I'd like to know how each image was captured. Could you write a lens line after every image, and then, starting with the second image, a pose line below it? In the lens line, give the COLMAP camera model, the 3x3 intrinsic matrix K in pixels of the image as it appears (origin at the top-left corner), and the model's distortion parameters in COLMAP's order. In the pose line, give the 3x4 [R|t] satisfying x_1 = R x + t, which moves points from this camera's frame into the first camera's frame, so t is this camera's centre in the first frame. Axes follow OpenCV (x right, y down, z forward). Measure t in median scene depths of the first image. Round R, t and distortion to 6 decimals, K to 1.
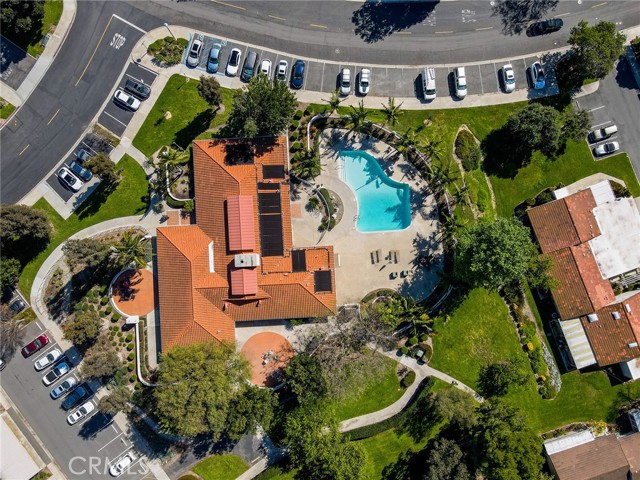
lens RADIAL K [[473.5, 0, 320.0], [0, 473.5, 240.0], [0, 0, 1]] dist [0.001176, 0.036999]
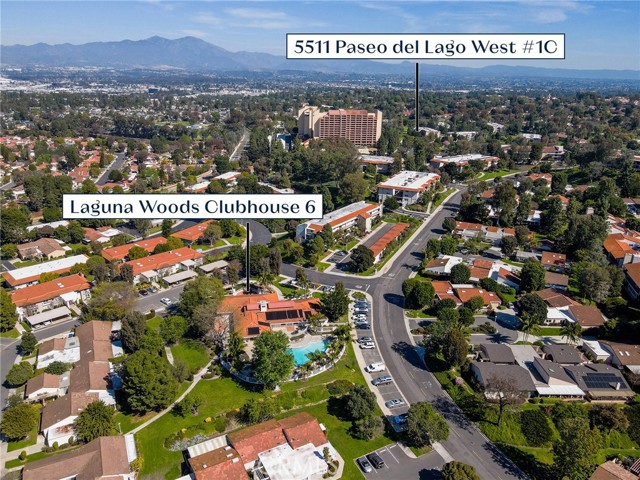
lens RADIAL K [[473.5, 0, 320.0], [0, 473.5, 240.0], [0, 0, 1]] dist [0.001176, 0.036999]
pose [[0.147942, 0.313989, -0.937829, 1.580292], [-0.988974, 0.053334, -0.138154, 0.062545], [0.006639, 0.947927, 0.318417, 0.063084]]
